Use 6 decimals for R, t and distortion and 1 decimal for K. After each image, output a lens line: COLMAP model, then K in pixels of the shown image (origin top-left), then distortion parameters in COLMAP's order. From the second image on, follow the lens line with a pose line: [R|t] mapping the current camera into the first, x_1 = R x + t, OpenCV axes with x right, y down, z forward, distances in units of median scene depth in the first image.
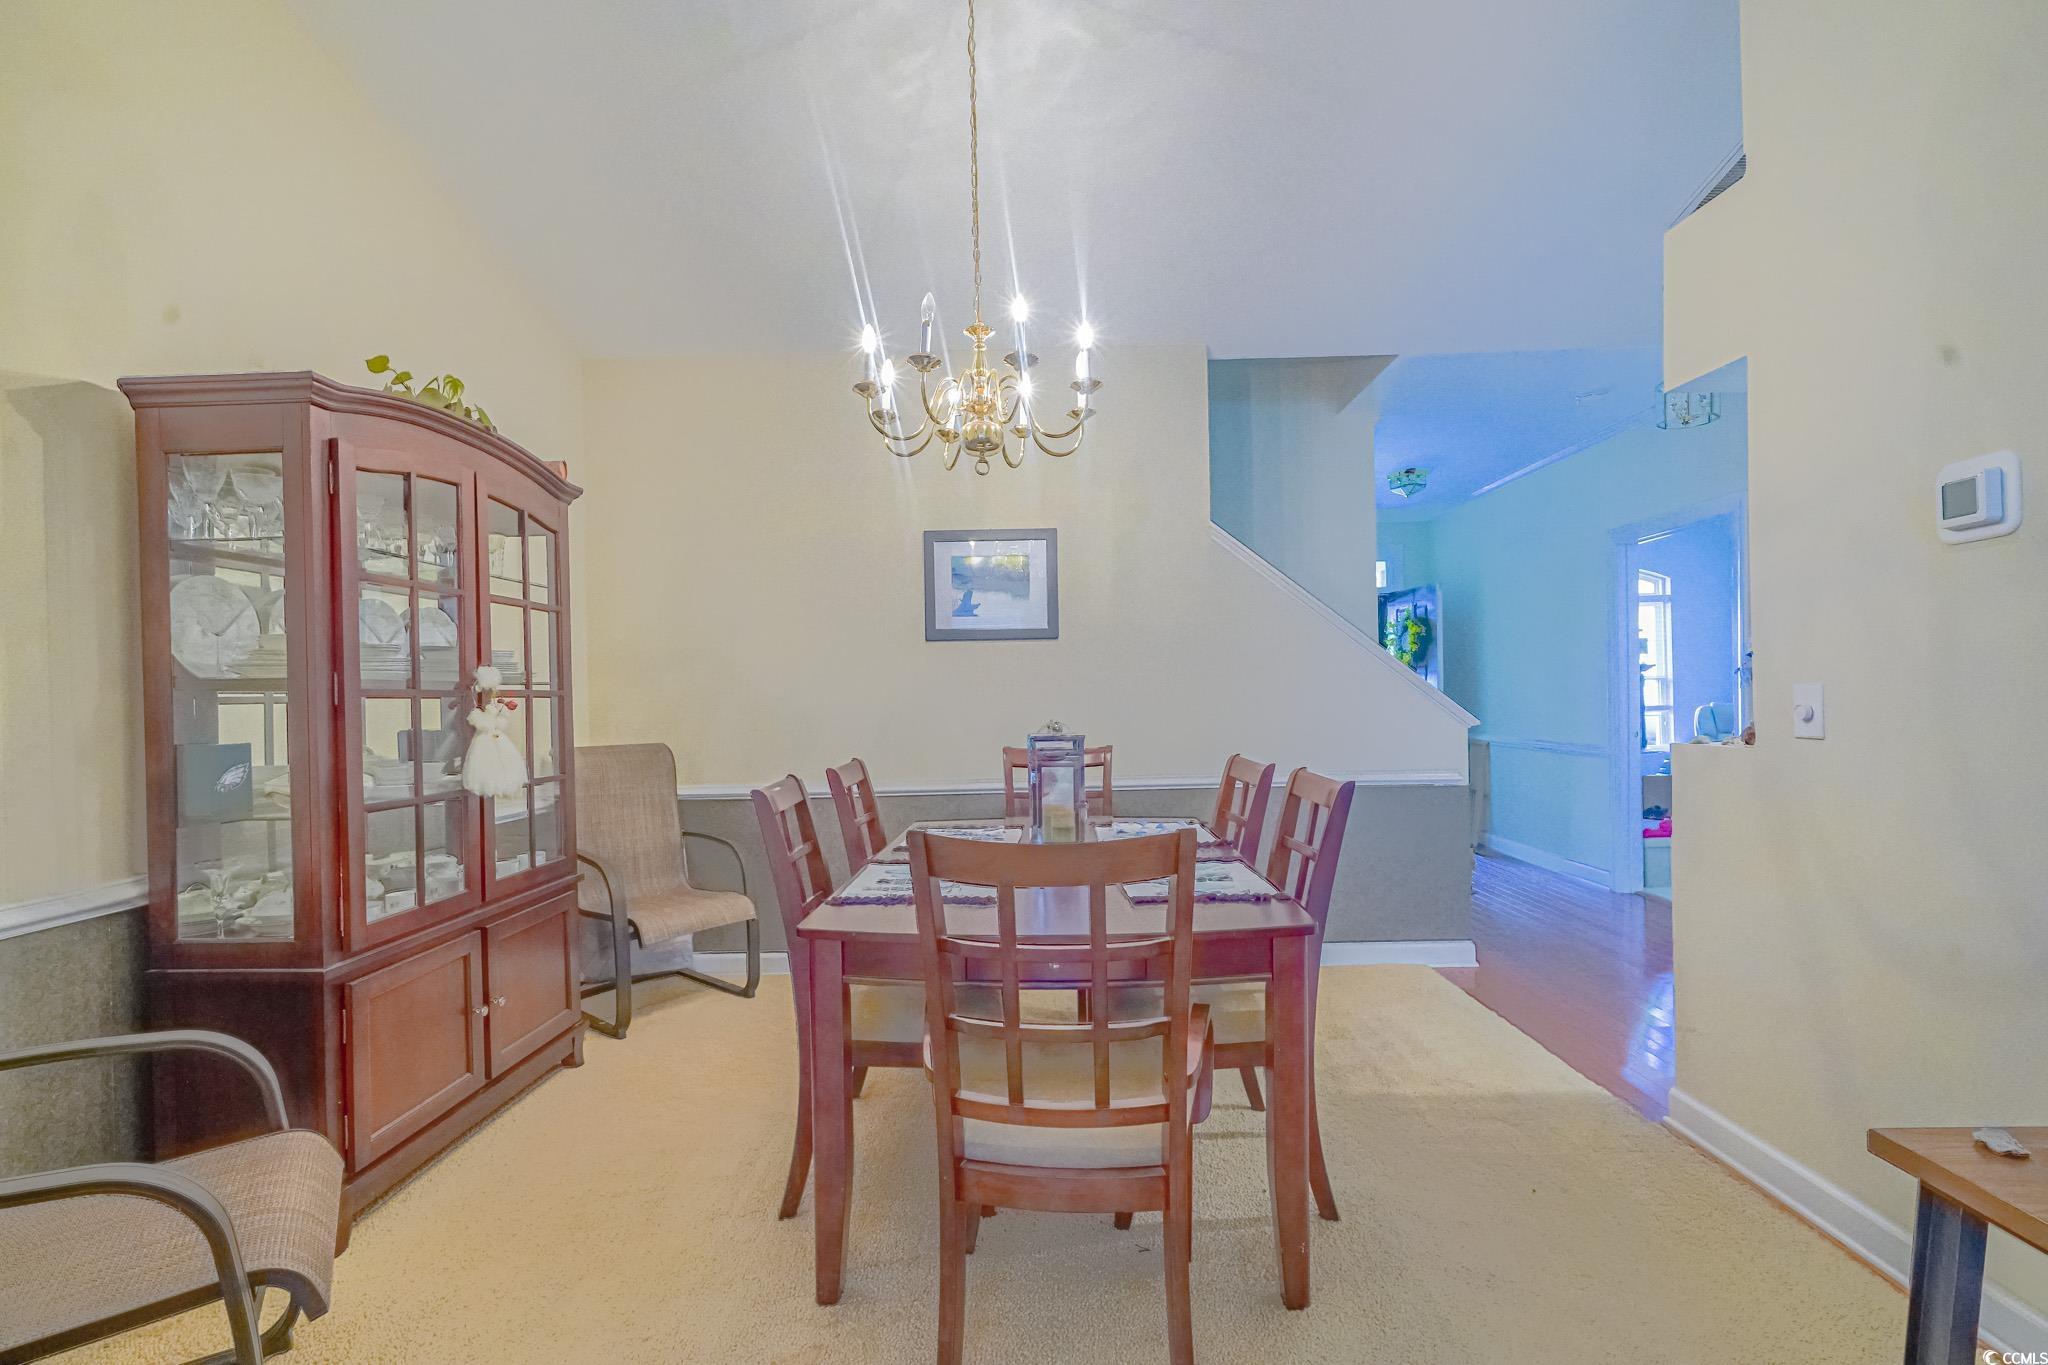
lens RADIAL K [[934.2, 0, 1025.3], [0, 934.2, 700.6], [0, 0, 1]] dist [-0.002228, 0.000278]
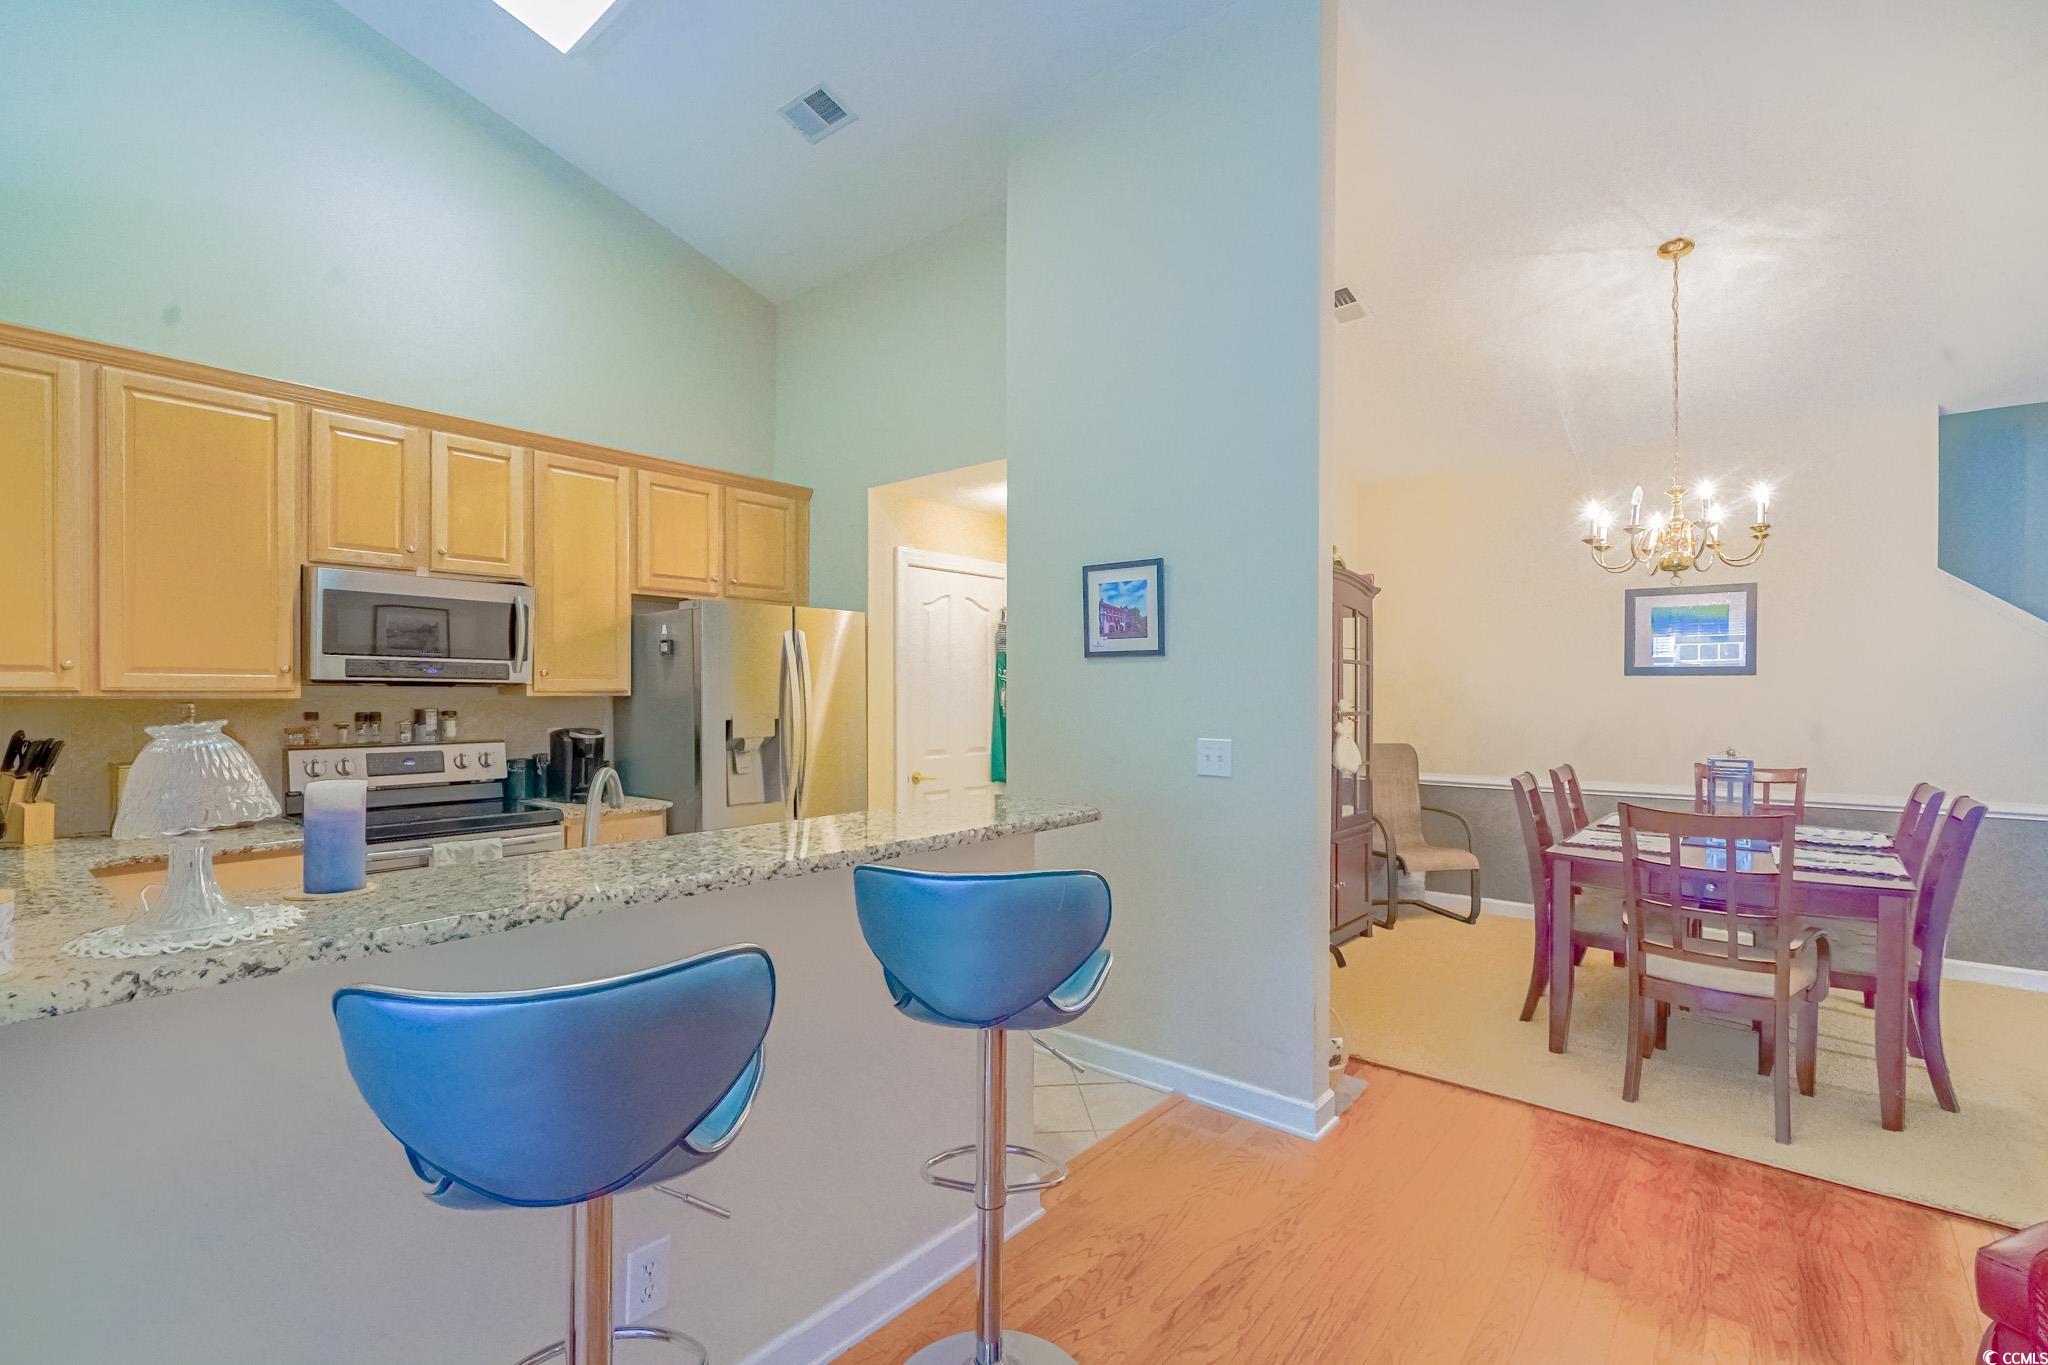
lens RADIAL K [[934.2, 0, 1024.7], [0, 934.2, 700.9], [0, 0, 1]] dist [-0.002228, 0.000278]
pose [[0.784690, 0.027838, -0.619262, 0.049414], [-0.021976, 0.999612, 0.017090, -0.039042], [0.619498, 0.000199, 0.784998, -0.610206]]
